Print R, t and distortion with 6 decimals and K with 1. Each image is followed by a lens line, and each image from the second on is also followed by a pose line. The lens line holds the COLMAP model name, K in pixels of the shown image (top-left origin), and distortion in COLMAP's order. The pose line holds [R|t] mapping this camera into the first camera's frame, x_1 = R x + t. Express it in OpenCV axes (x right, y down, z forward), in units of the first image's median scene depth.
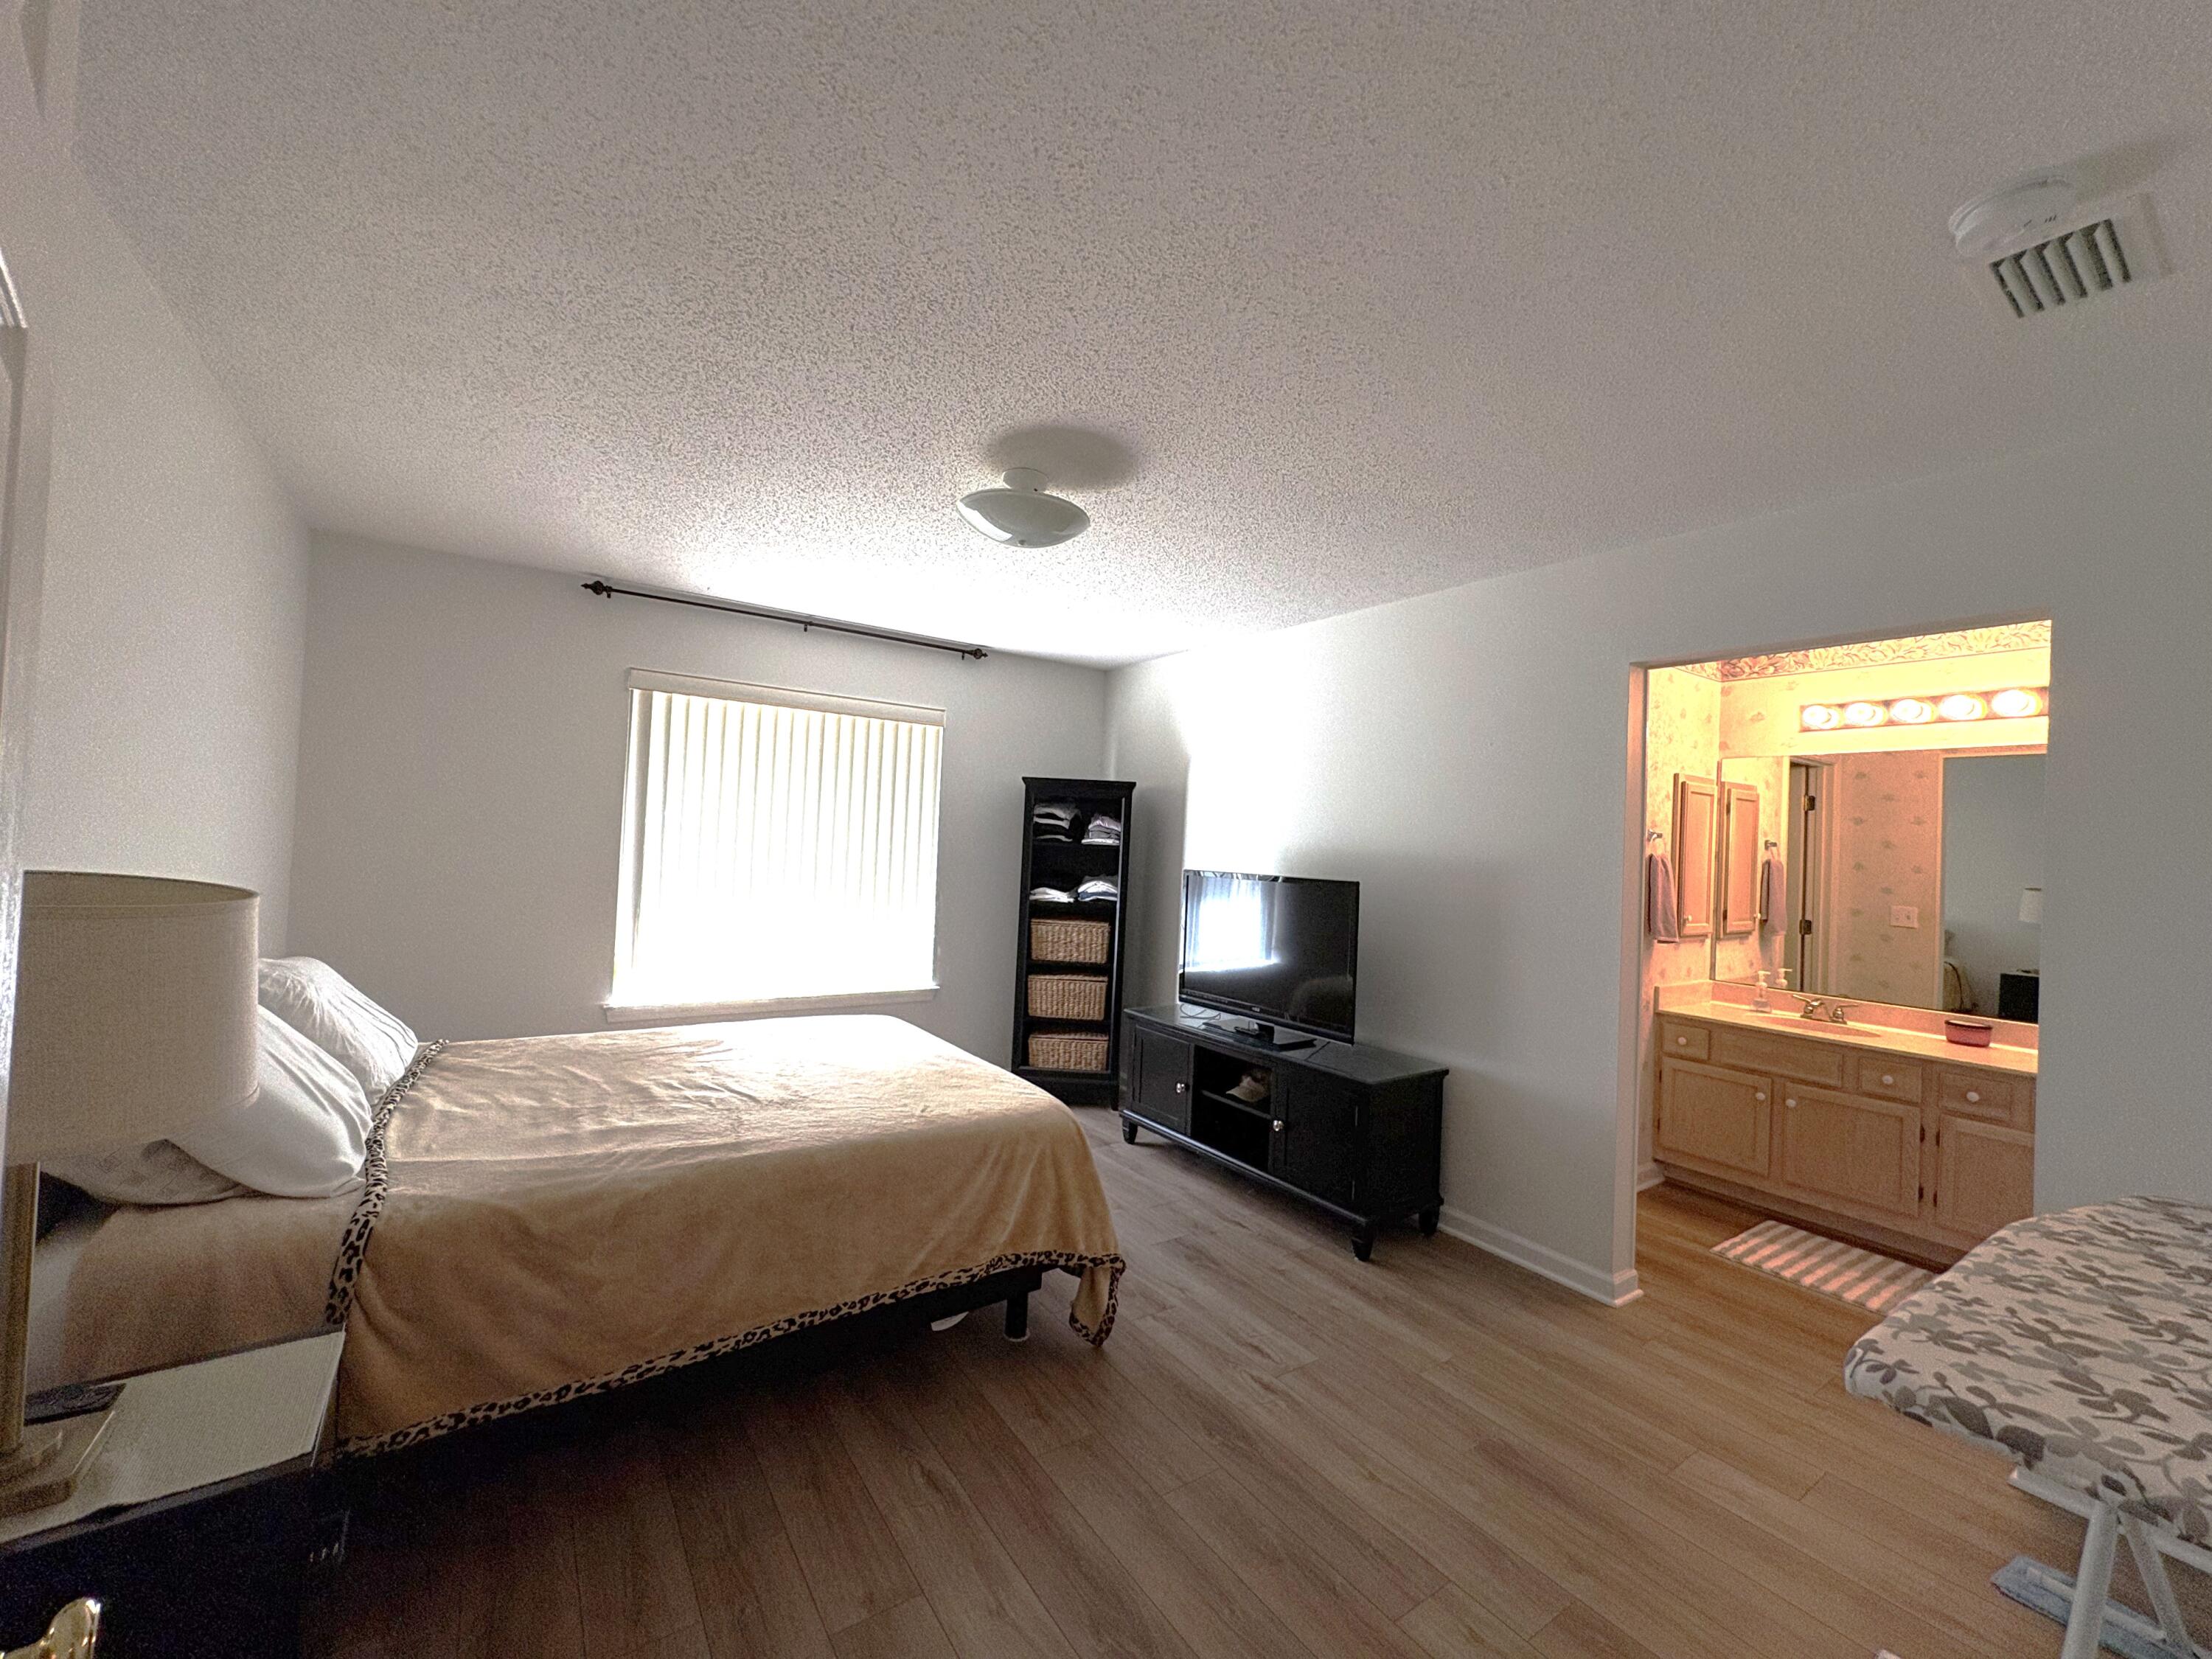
lens RADIAL K [[882.4, 0, 1111.0], [0, 882.4, 825.3], [0, 0, 1]] dist [0.000780, -0.000275]
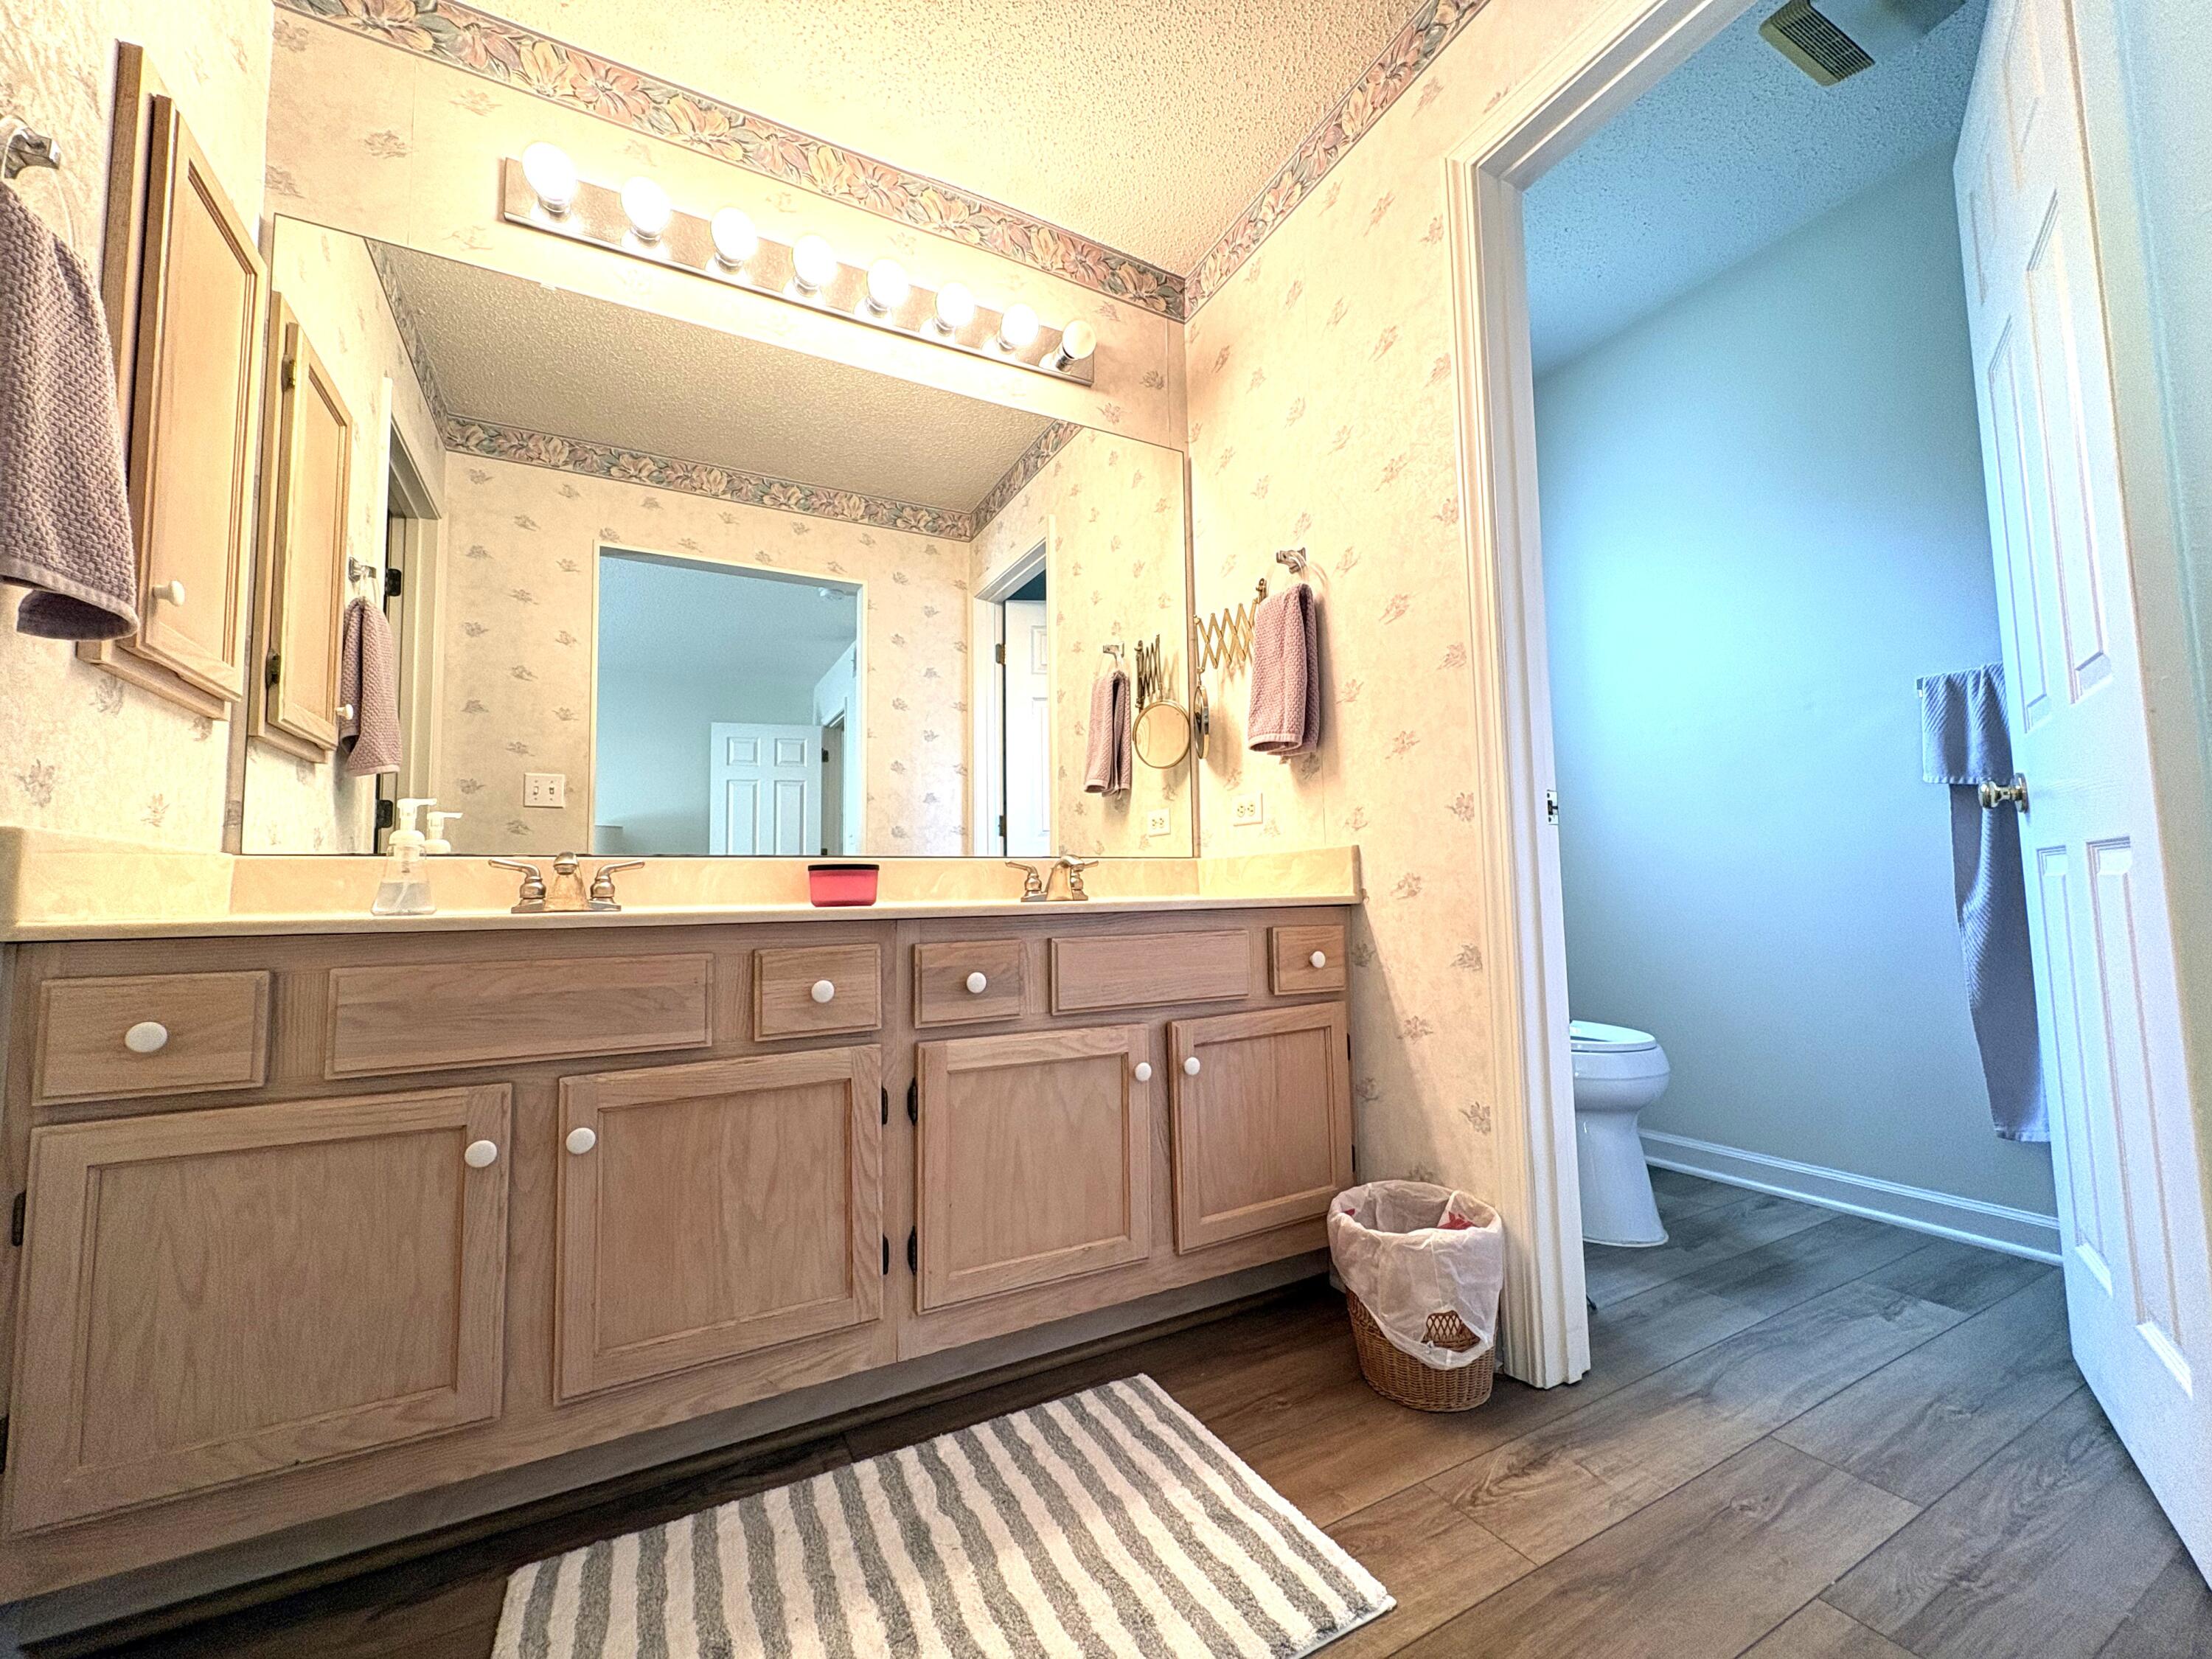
lens RADIAL K [[882.4, 0, 1112.9], [0, 882.4, 827.1], [0, 0, 1]] dist [0.000780, -0.000275]
pose [[0.106370, 0.027770, 0.993939, 0.319009], [0.005001, 0.999582, -0.028463, 0.143297], [-0.994314, 0.007998, 0.106187, 0.522433]]
